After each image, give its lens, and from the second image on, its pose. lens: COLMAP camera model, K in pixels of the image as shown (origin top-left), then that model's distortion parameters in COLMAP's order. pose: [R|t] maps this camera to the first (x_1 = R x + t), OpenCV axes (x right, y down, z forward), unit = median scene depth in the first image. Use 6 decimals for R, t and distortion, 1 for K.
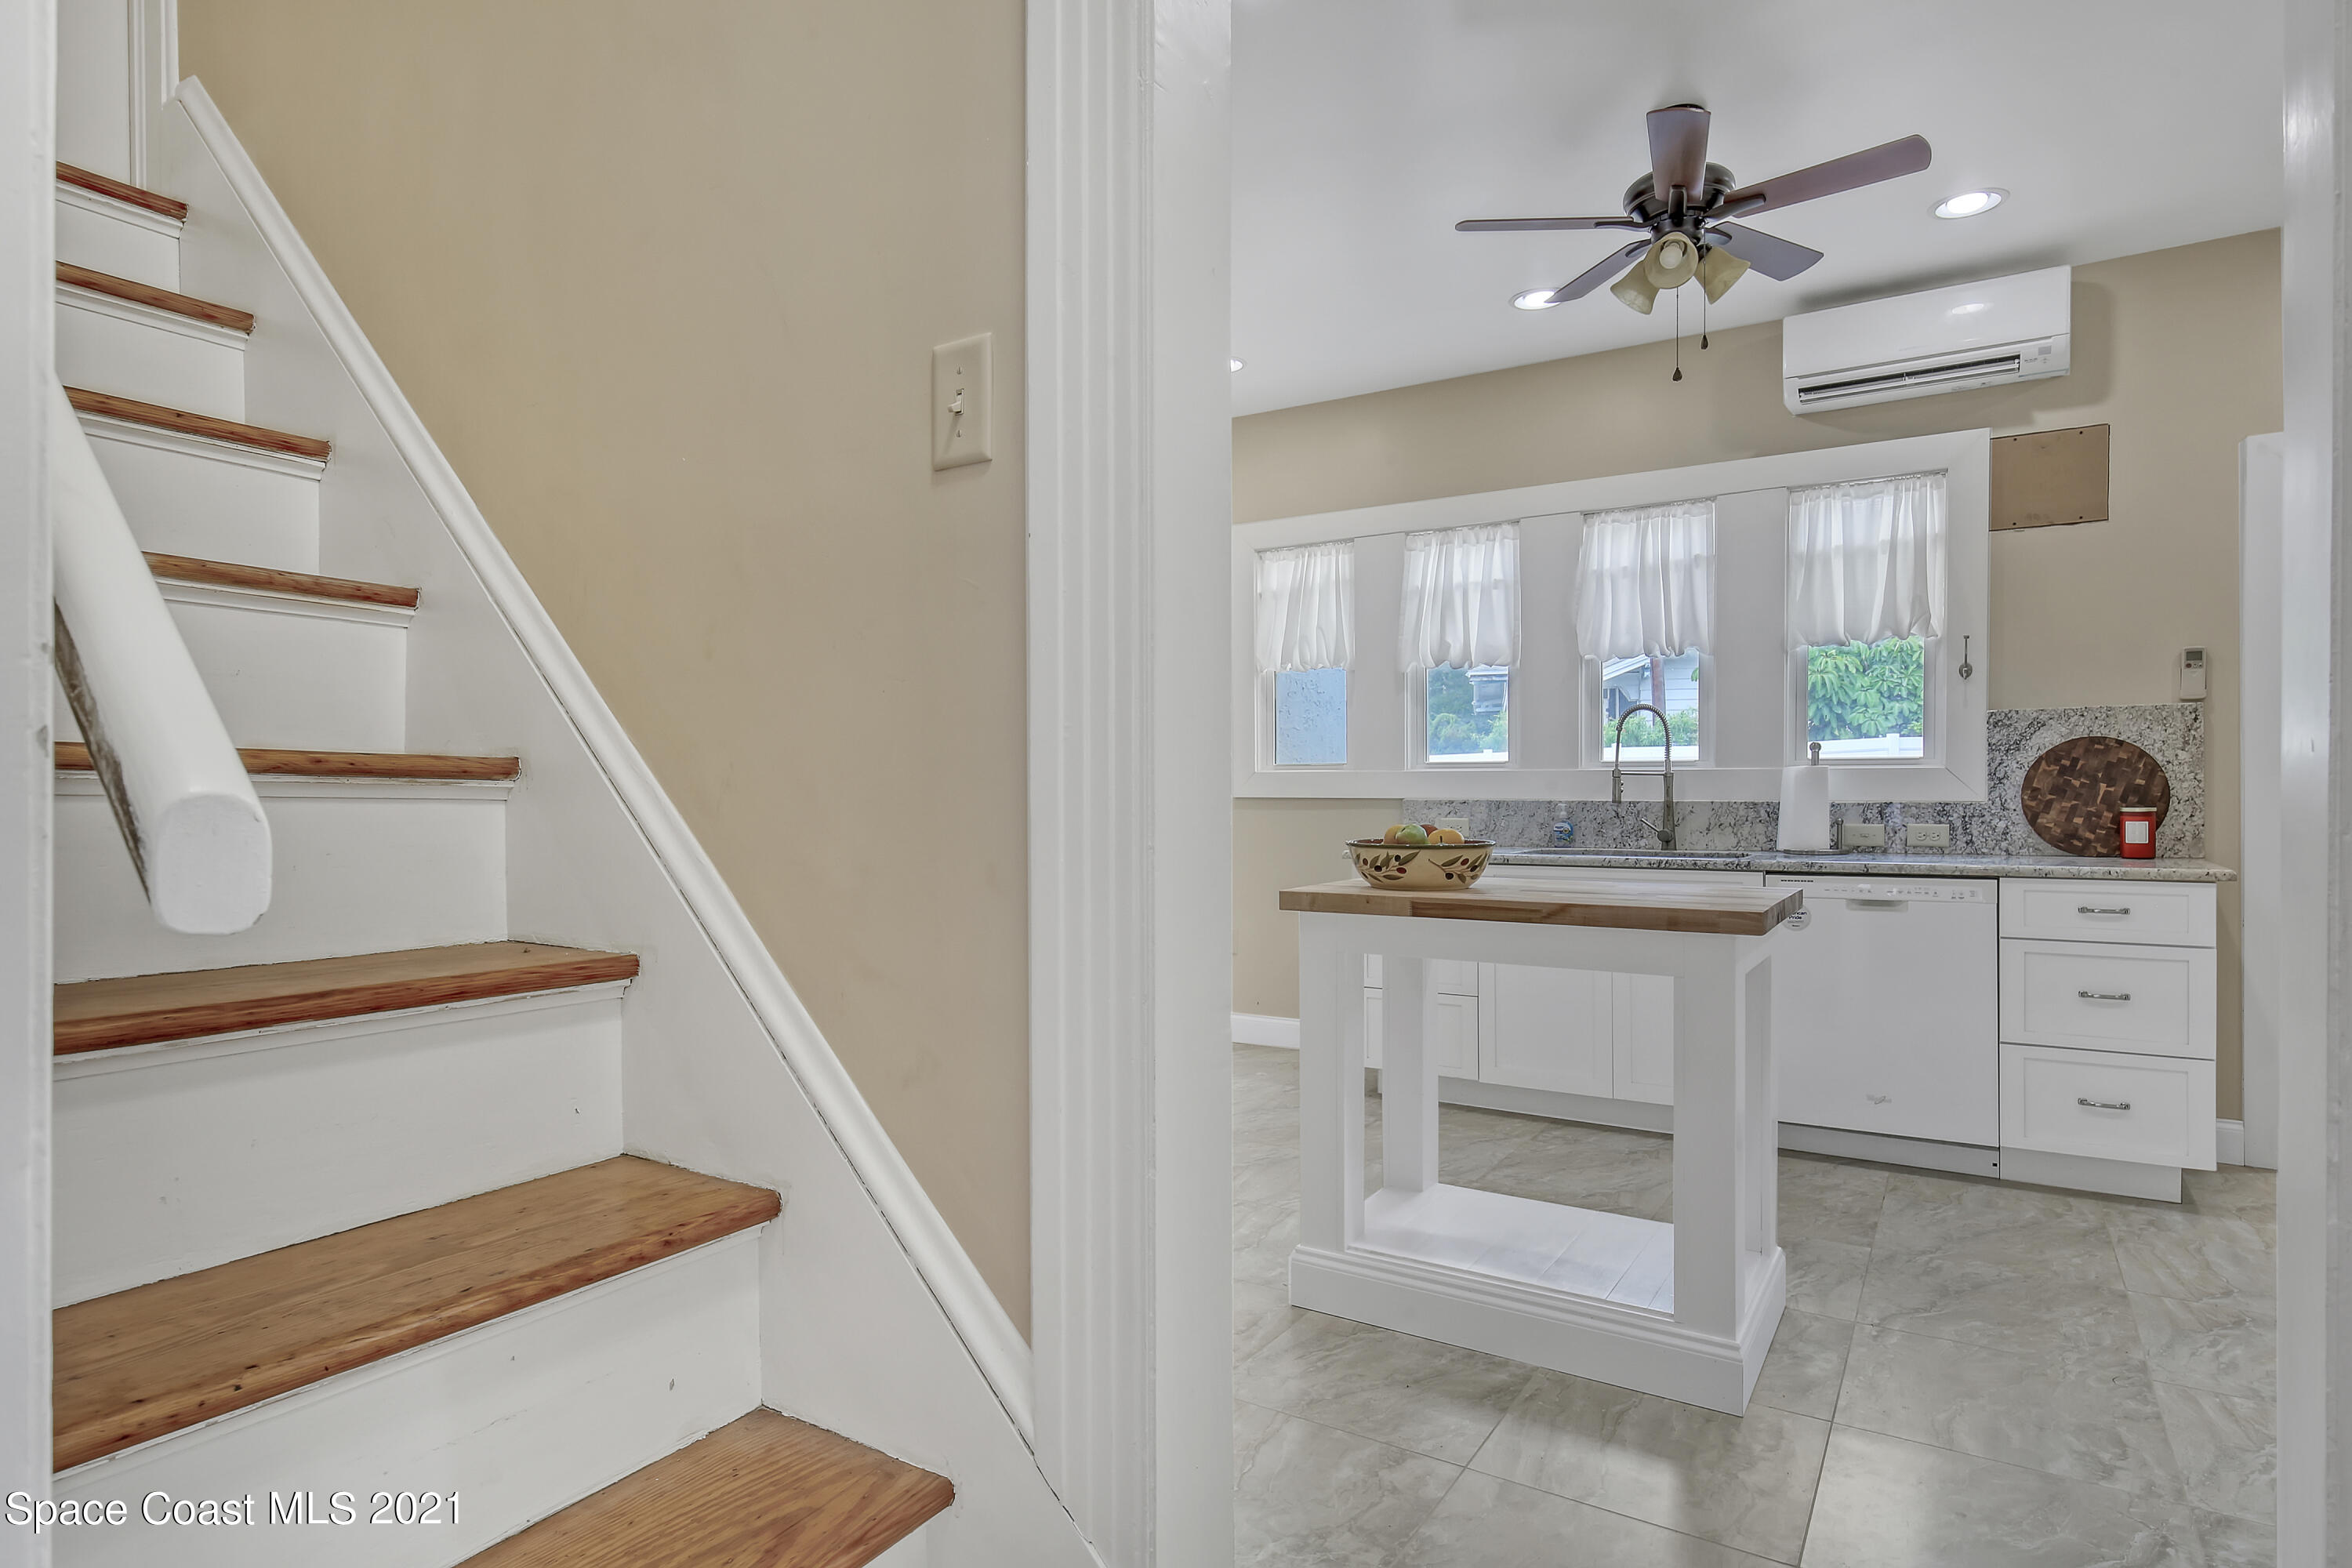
lens RADIAL K [[1248.5, 0, 1172.3], [0, 1248.5, 793.7], [0, 0, 1]] dist [0.005573, 0.001583]
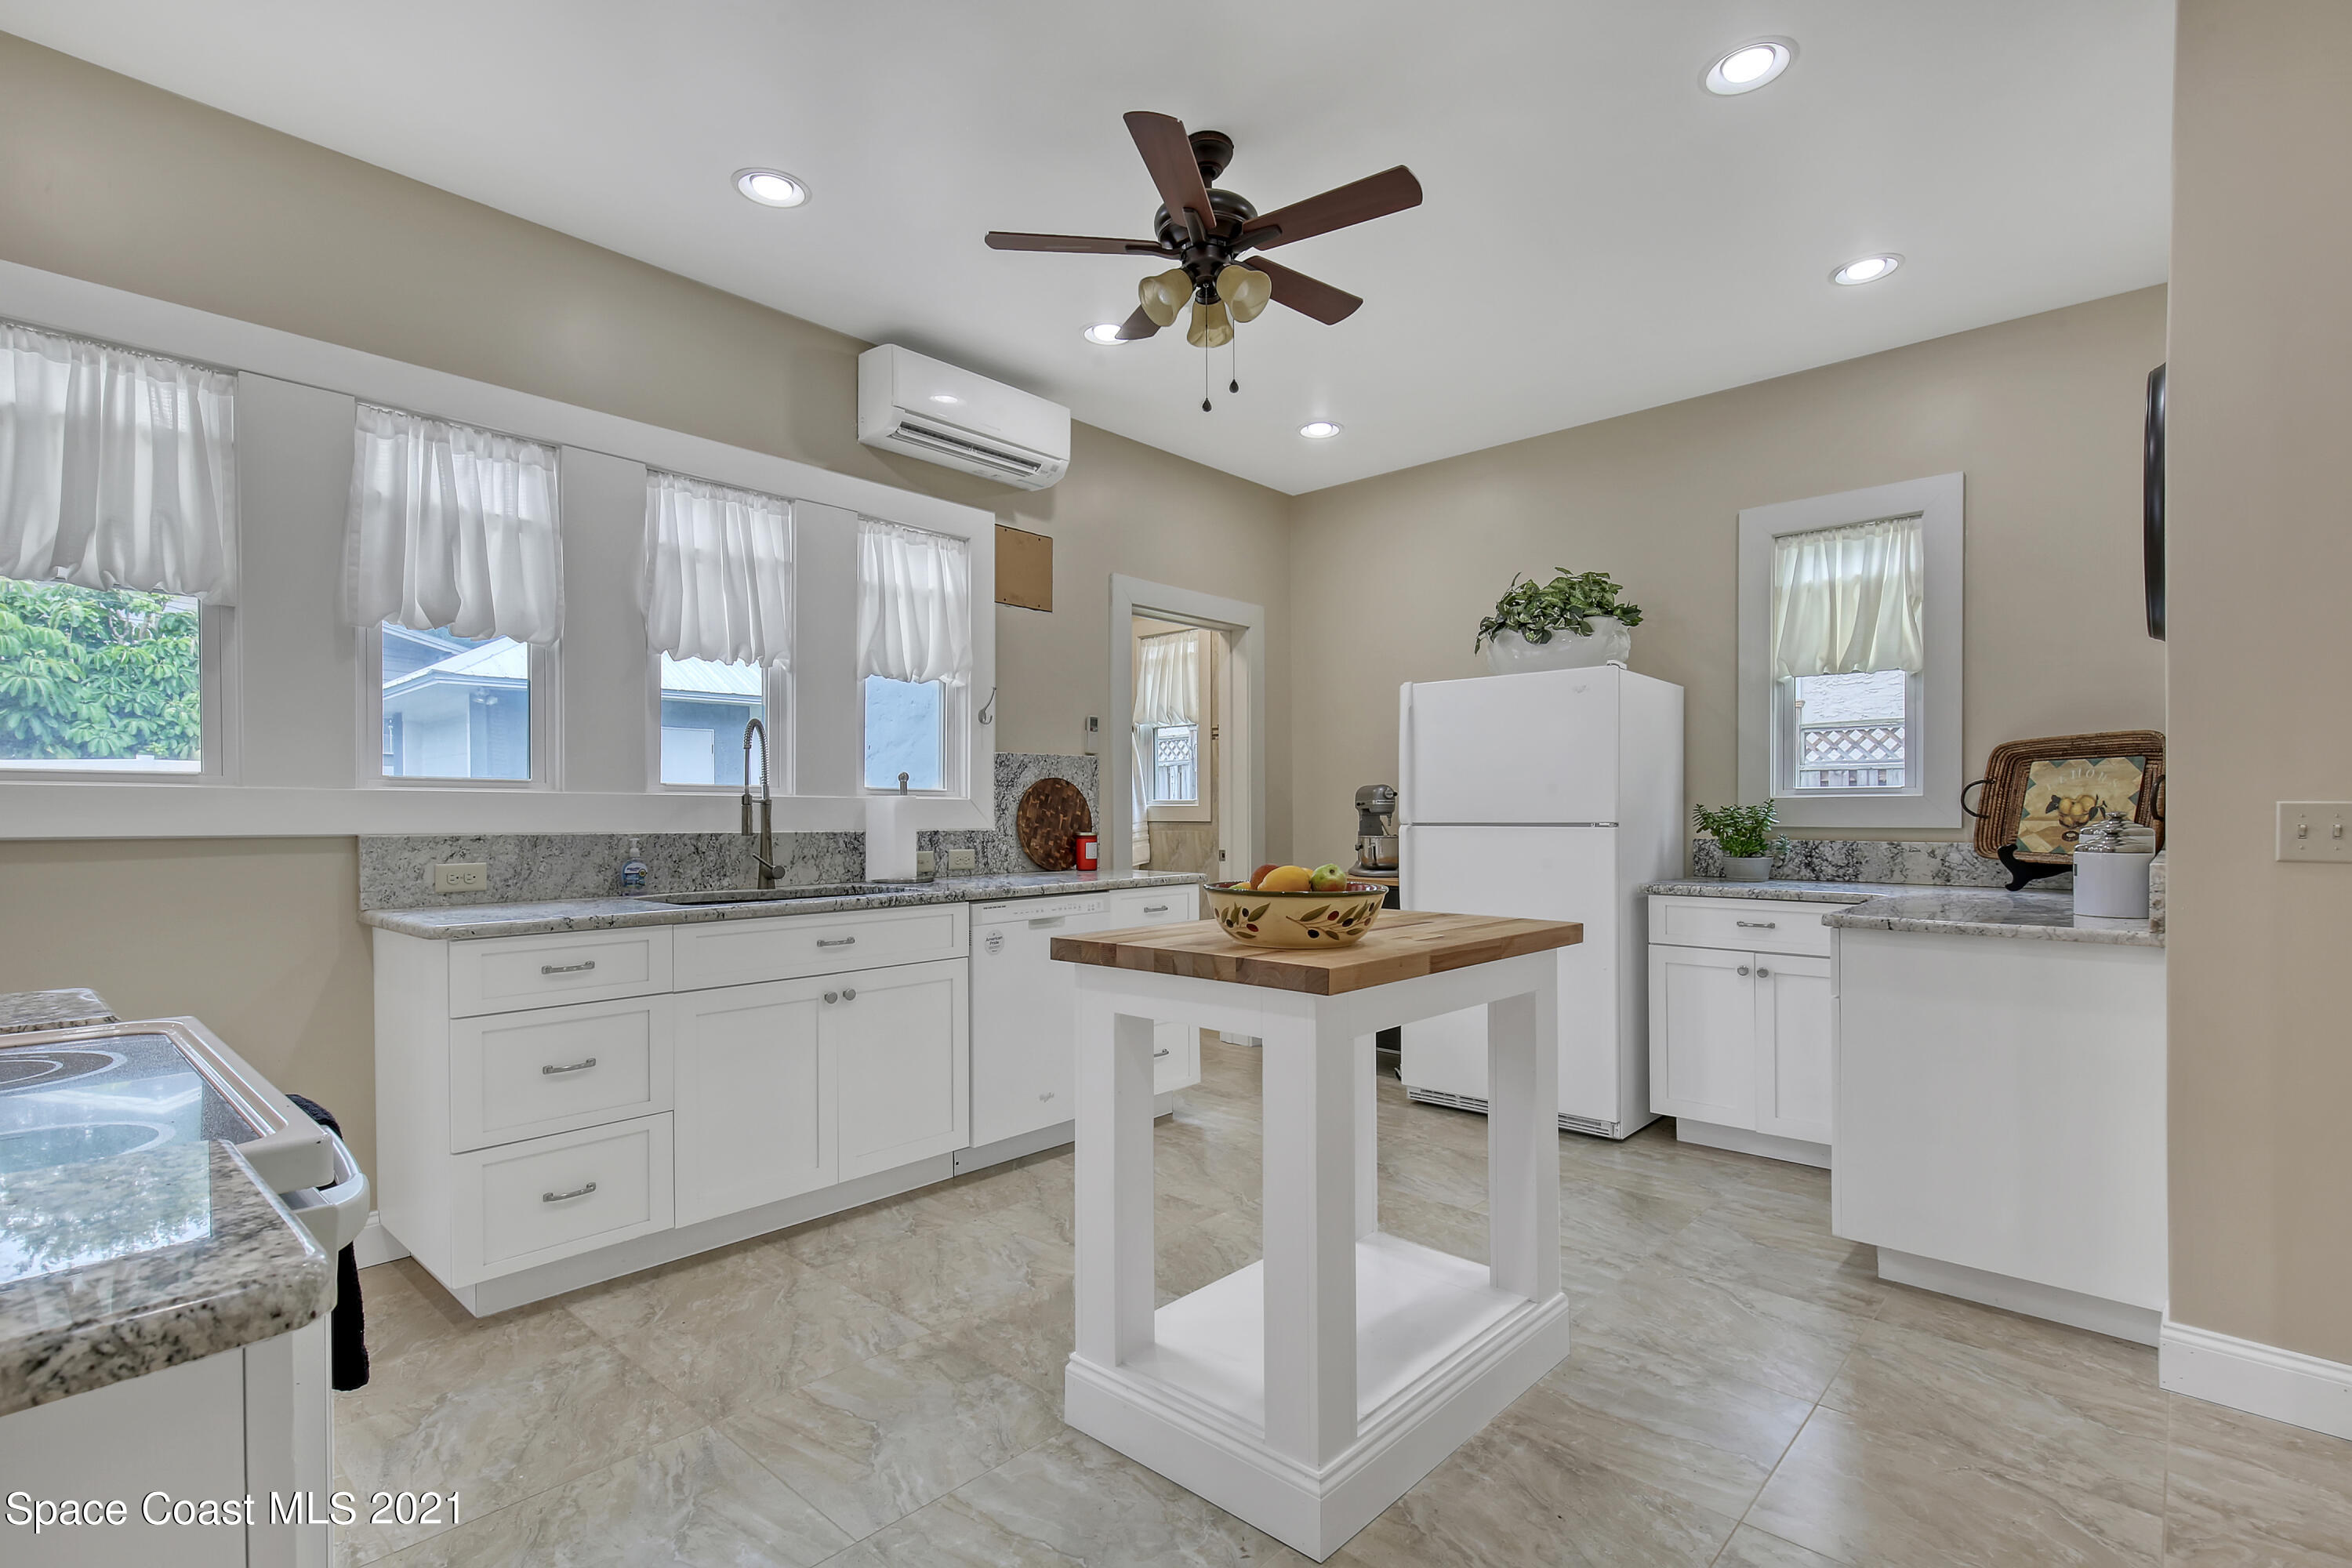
lens RADIAL K [[1097.3, 0, 1173.4], [0, 1097.3, 825.2], [0, 0, 1]] dist [-0.013369, 0.000401]
pose [[0.170788, -0.007515, 0.985279, -0.327063], [0.002287, 0.999971, 0.007230, -0.004319], [-0.985305, 0.001019, 0.170801, 0.625182]]
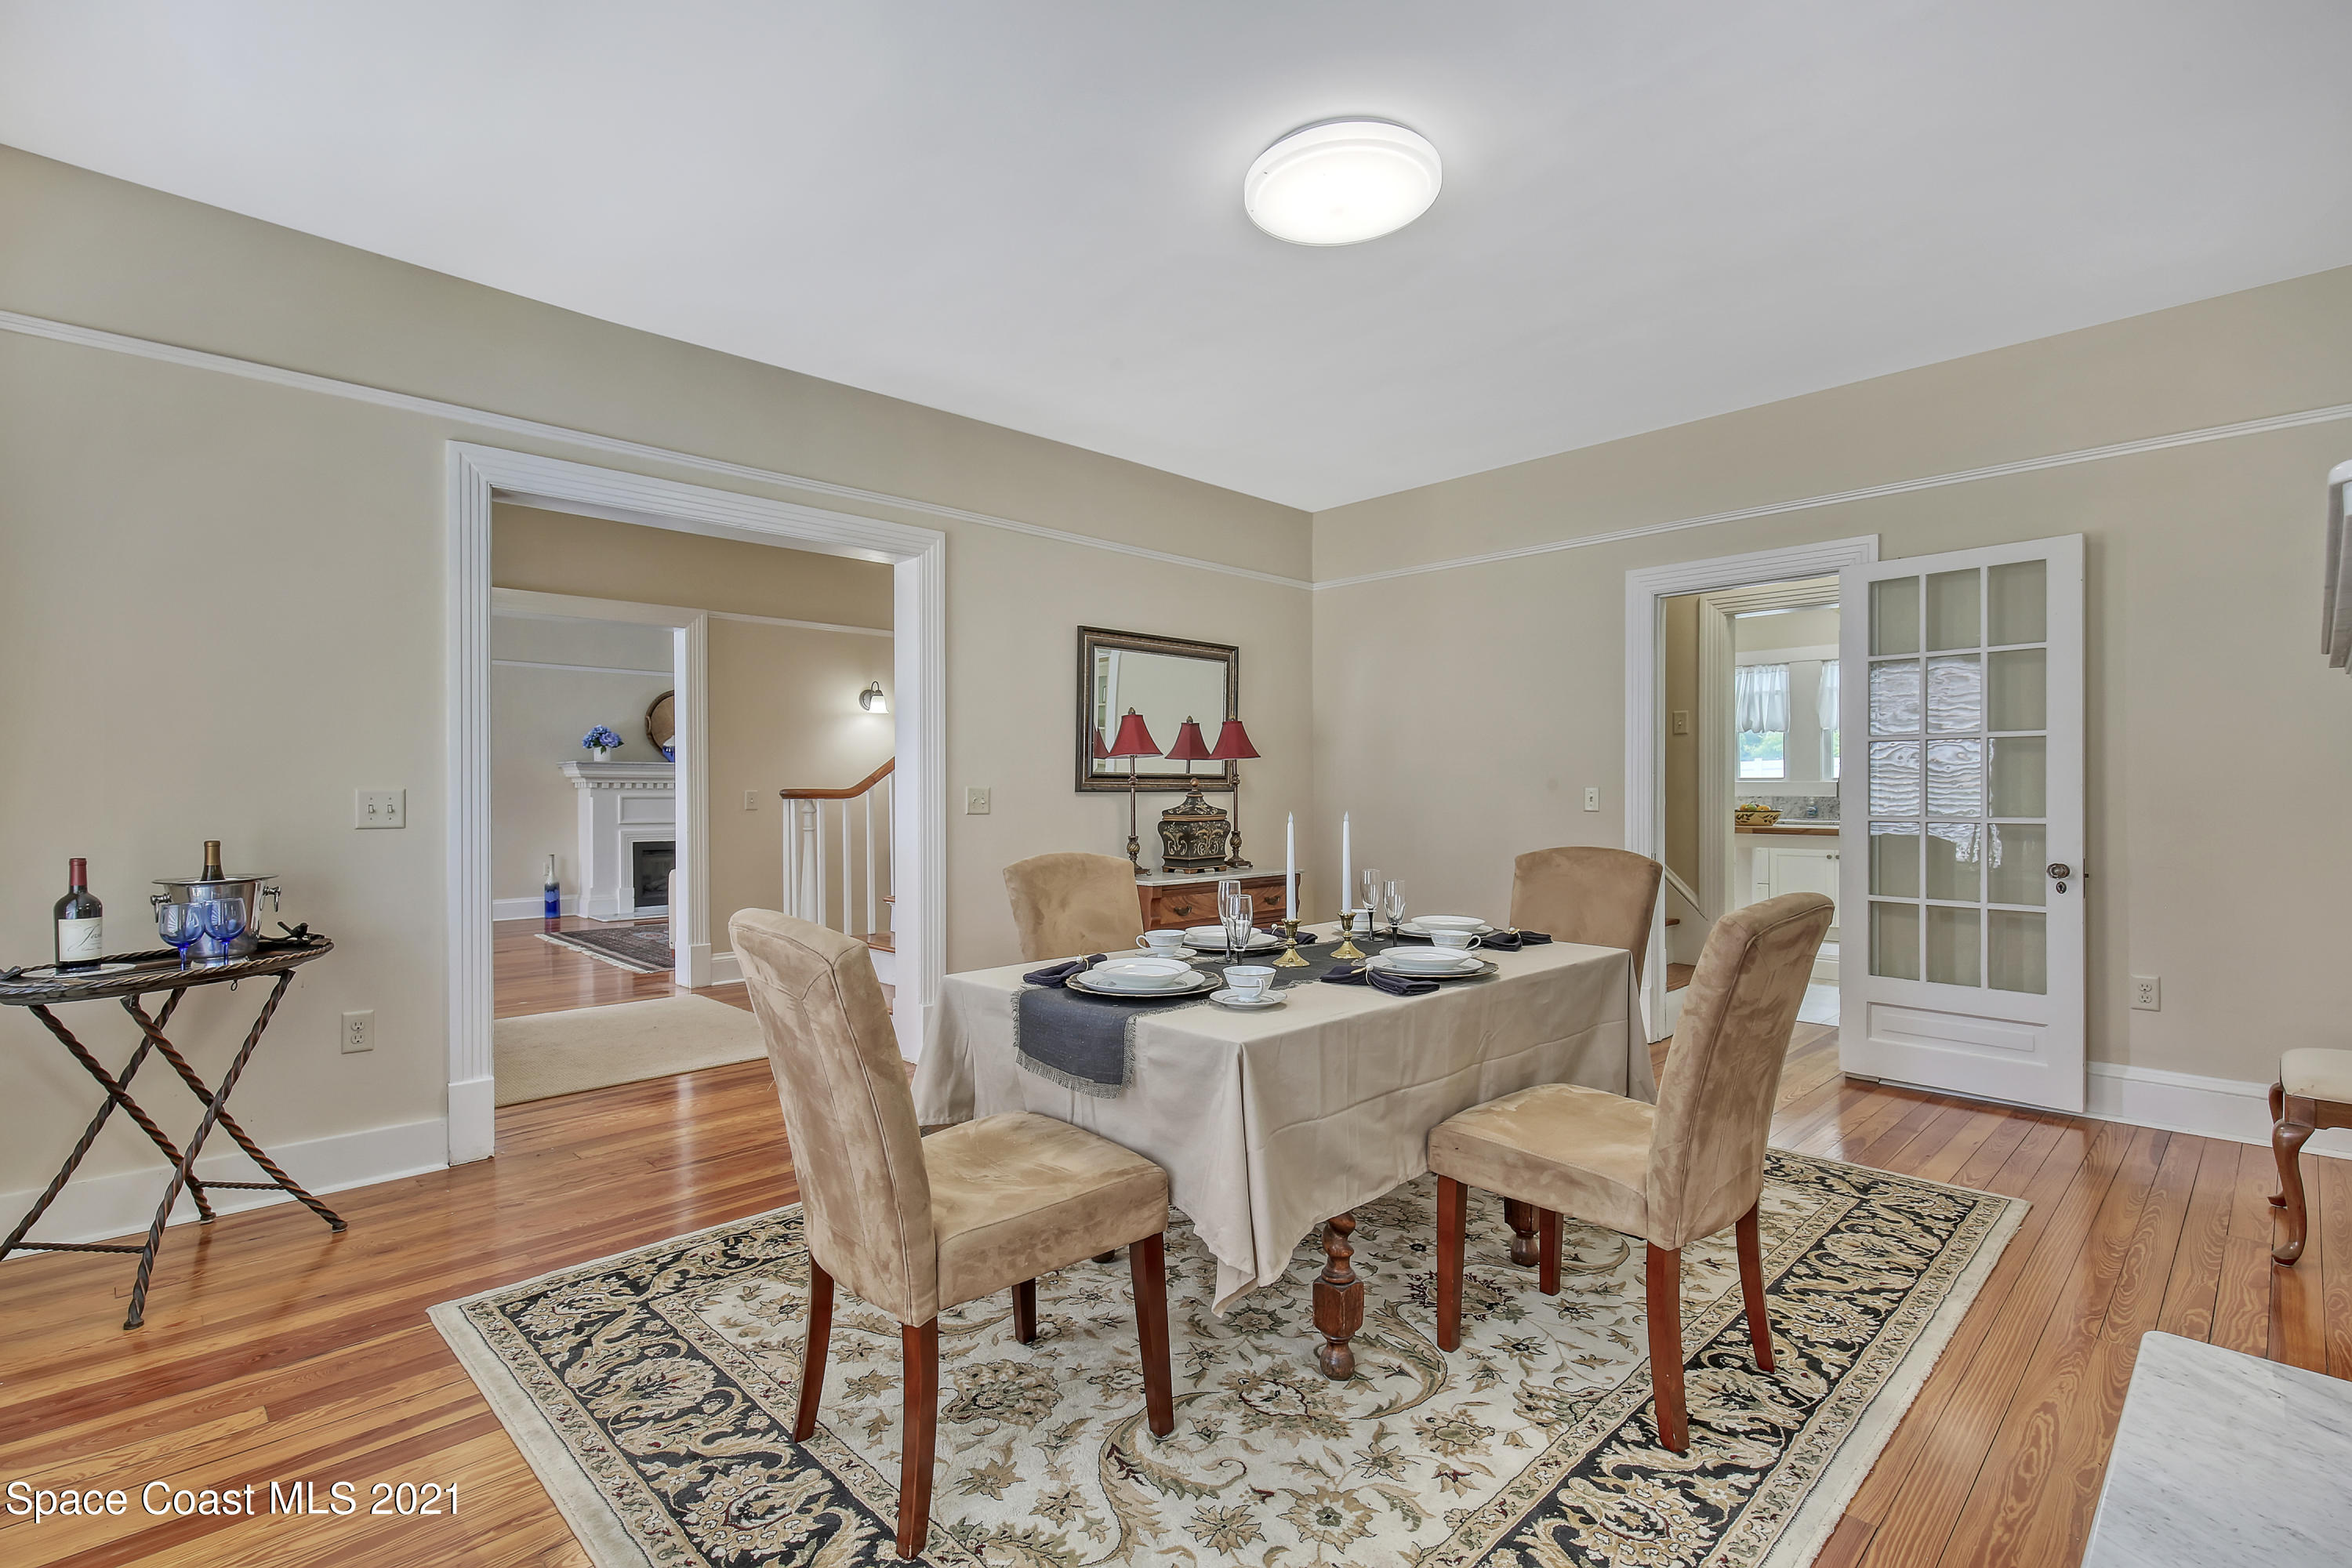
lens RADIAL K [[1097.3, 0, 1181.5], [0, 1097.3, 798.0], [0, 0, 1]] dist [-0.013369, 0.000401]
pose [[0.973240, -0.002862, -0.229772, -0.338159], [0.004045, 0.999981, 0.004677, -0.004725], [0.229754, -0.005481, 0.973233, -1.174689]]
